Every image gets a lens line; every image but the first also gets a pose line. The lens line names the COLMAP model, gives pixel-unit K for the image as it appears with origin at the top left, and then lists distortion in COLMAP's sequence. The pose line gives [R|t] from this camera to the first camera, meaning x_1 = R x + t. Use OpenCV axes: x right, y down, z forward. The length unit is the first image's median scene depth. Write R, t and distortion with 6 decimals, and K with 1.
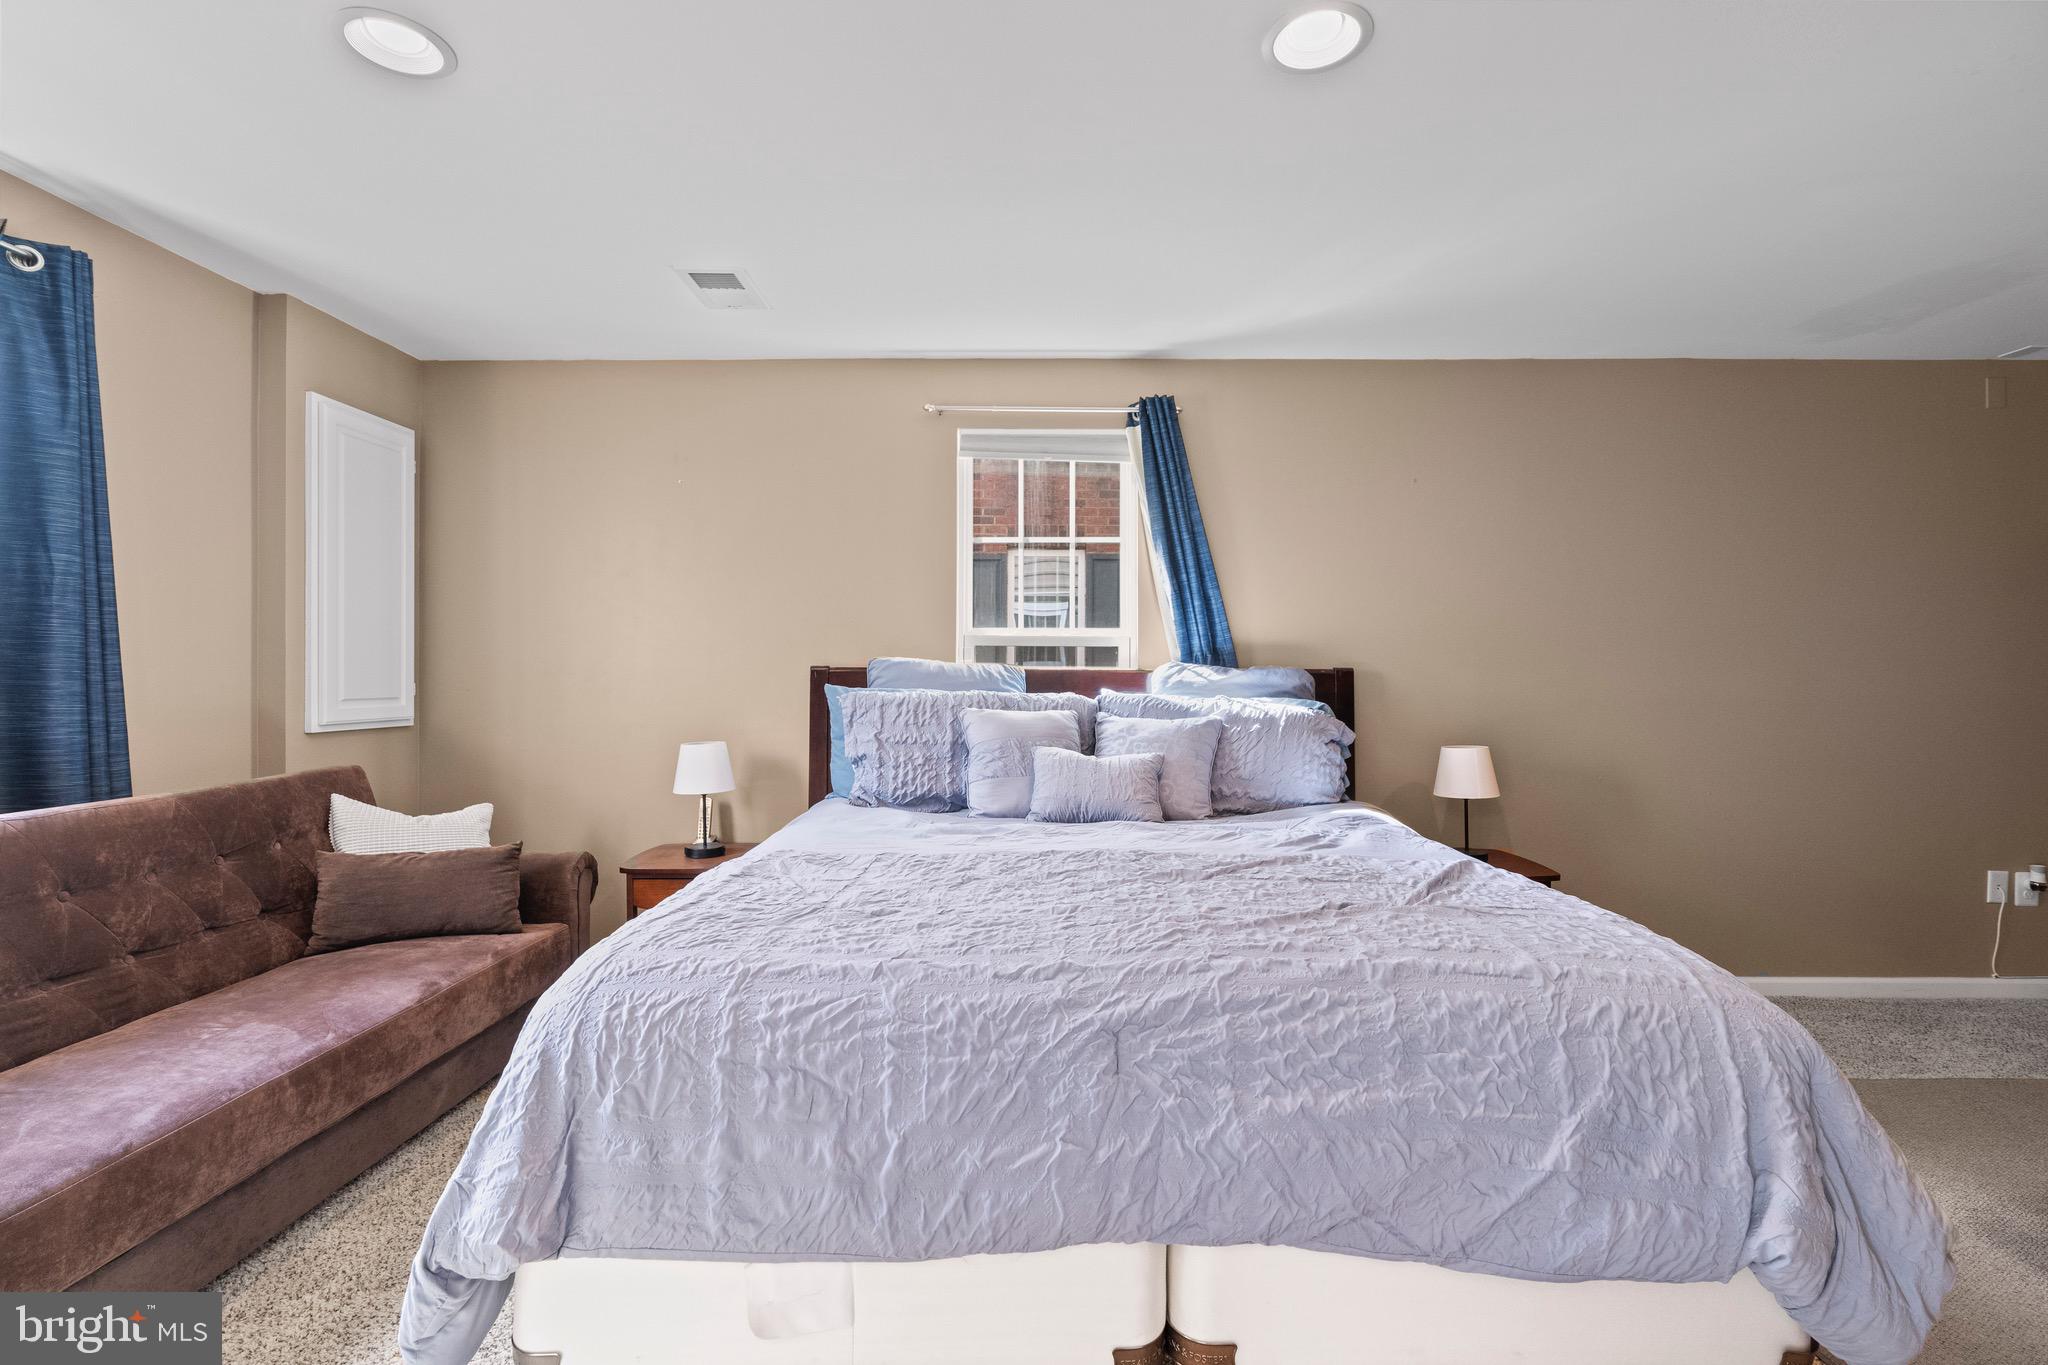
lens RADIAL K [[924.2, 0, 1031.1], [0, 924.2, 665.0], [0, 0, 1]] dist [-0.001617, 0.000759]
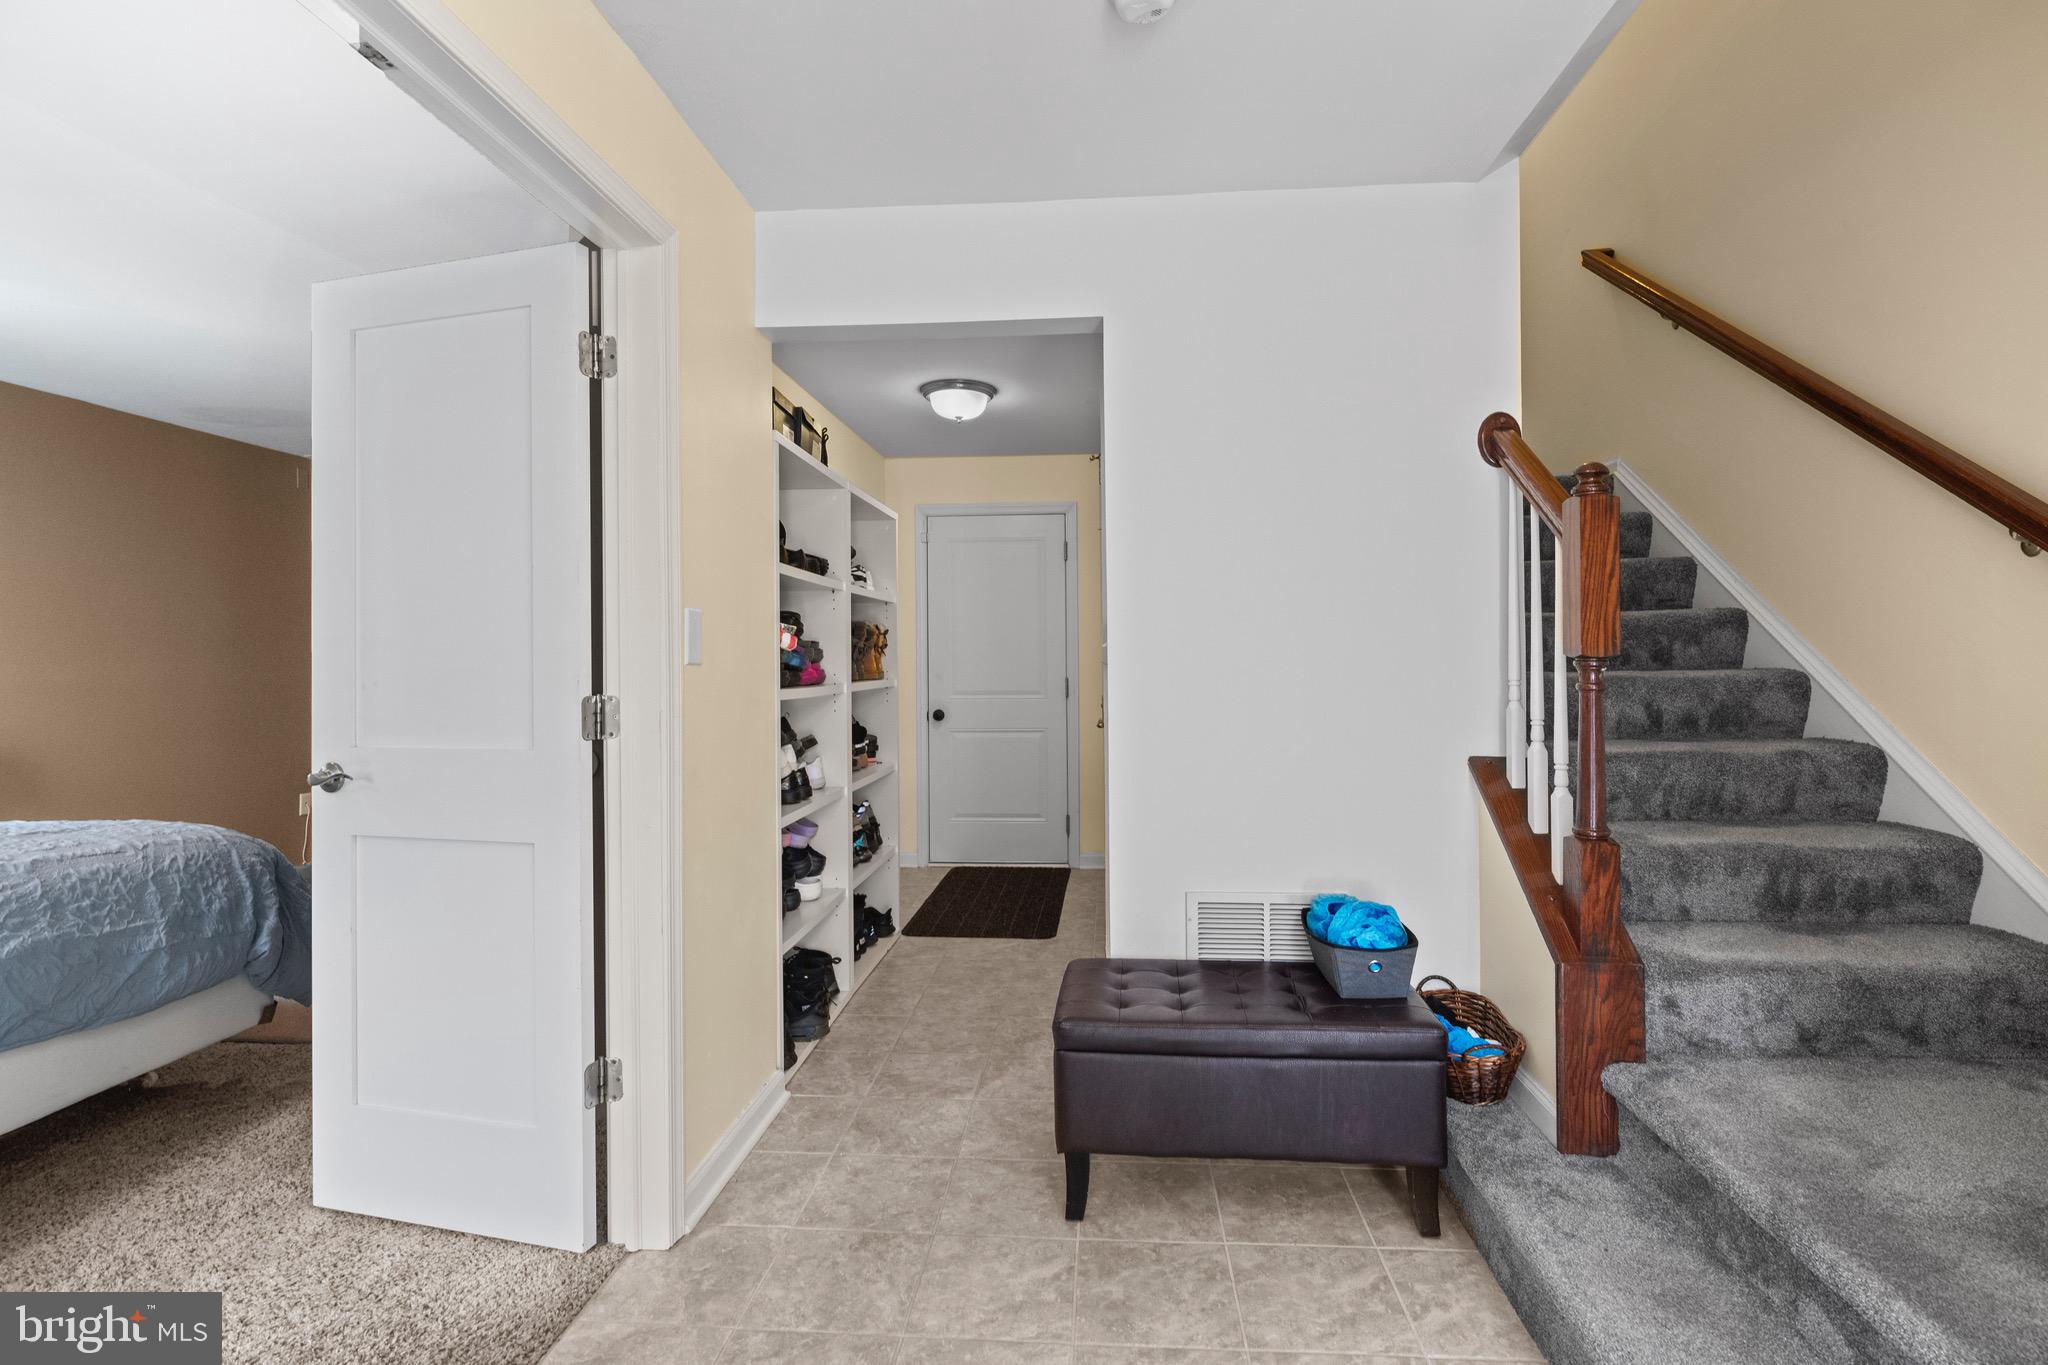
lens RADIAL K [[924.2, 0, 1031.1], [0, 924.2, 665.0], [0, 0, 1]] dist [-0.001617, 0.000759]
pose [[0.063413, 0.008723, 0.997949, -1.071764], [0.000255, 0.999962, -0.008757, 0.018163], [-0.997987, 0.000809, 0.063409, -0.770904]]
